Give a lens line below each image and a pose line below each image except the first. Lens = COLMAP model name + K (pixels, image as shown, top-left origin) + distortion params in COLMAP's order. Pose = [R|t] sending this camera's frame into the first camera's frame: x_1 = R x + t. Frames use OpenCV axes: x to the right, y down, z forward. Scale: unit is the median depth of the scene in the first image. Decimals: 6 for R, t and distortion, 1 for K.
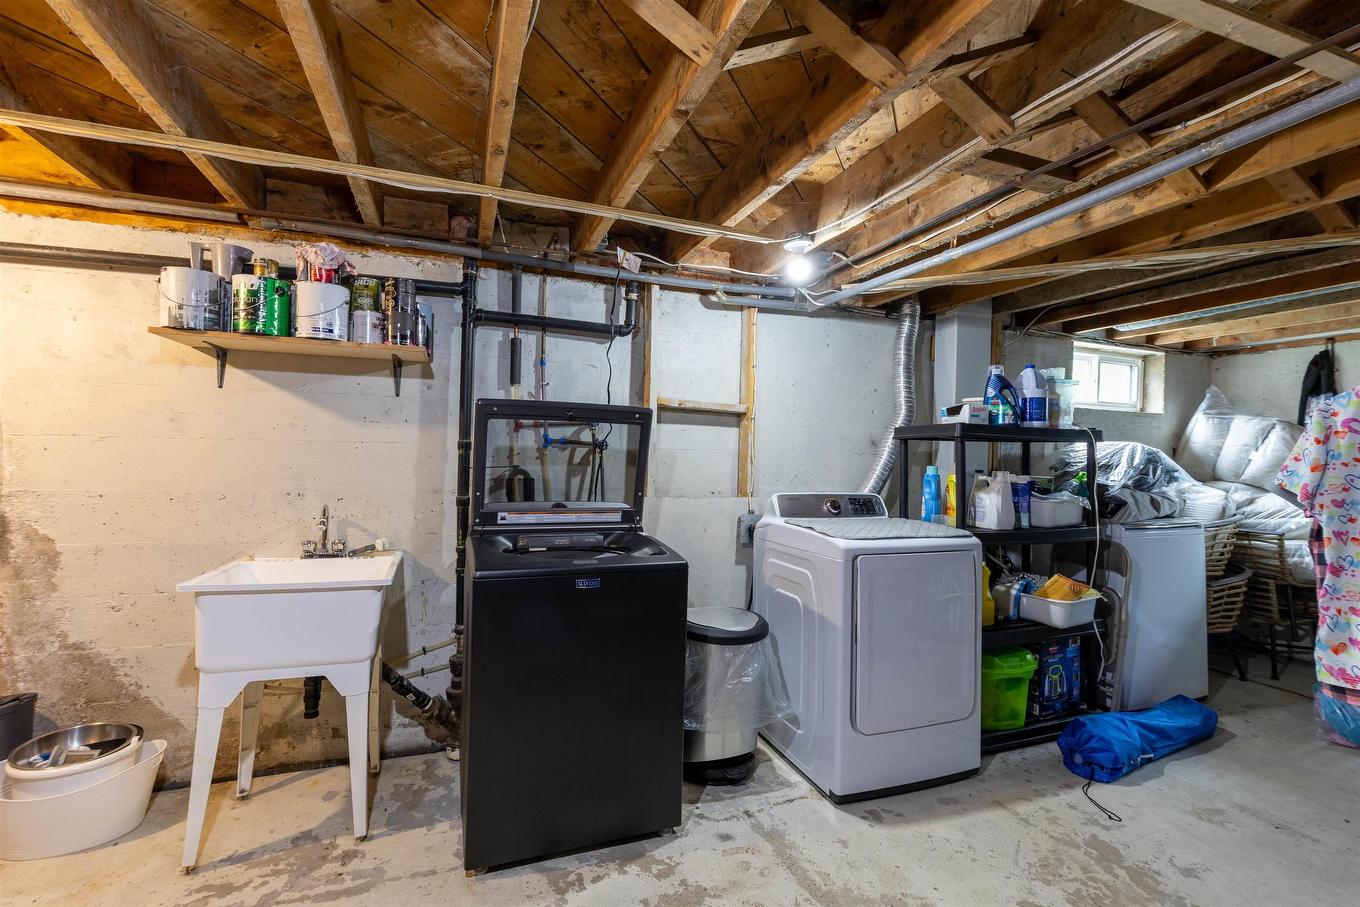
lens RADIAL K [[593.3, 0, 681.6], [0, 593.3, 451.8], [0, 0, 1]] dist [0.000130, 0.000217]
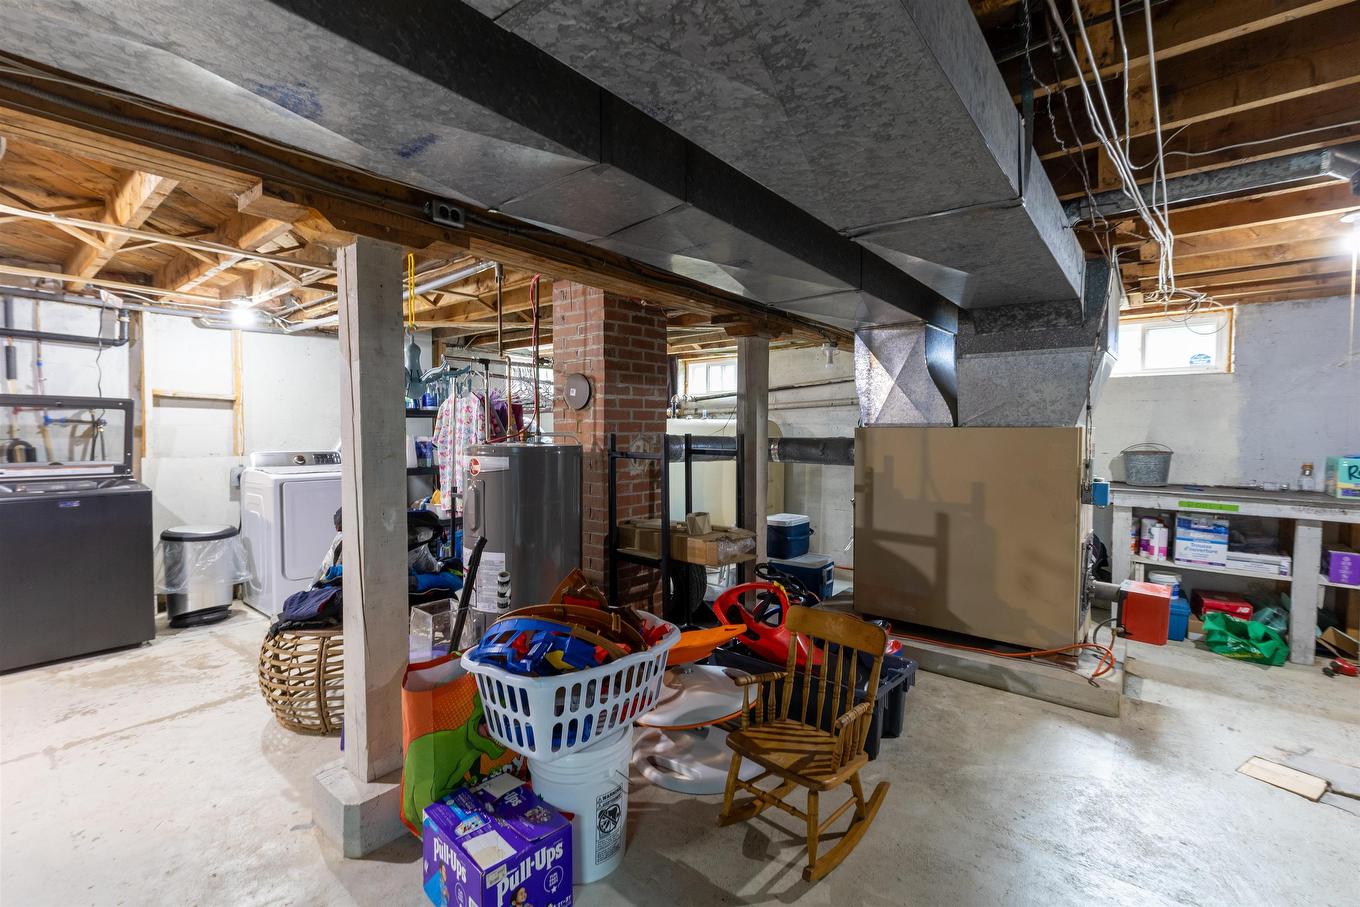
lens RADIAL K [[593.3, 0, 674.2], [0, 593.3, 450.6], [0, 0, 1]] dist [0.000130, 0.000217]
pose [[0.868405, -0.035182, 0.494605, 0.360934], [0.011572, 0.998646, 0.050718, -0.001089], [-0.495720, -0.038320, 0.867637, -0.946746]]
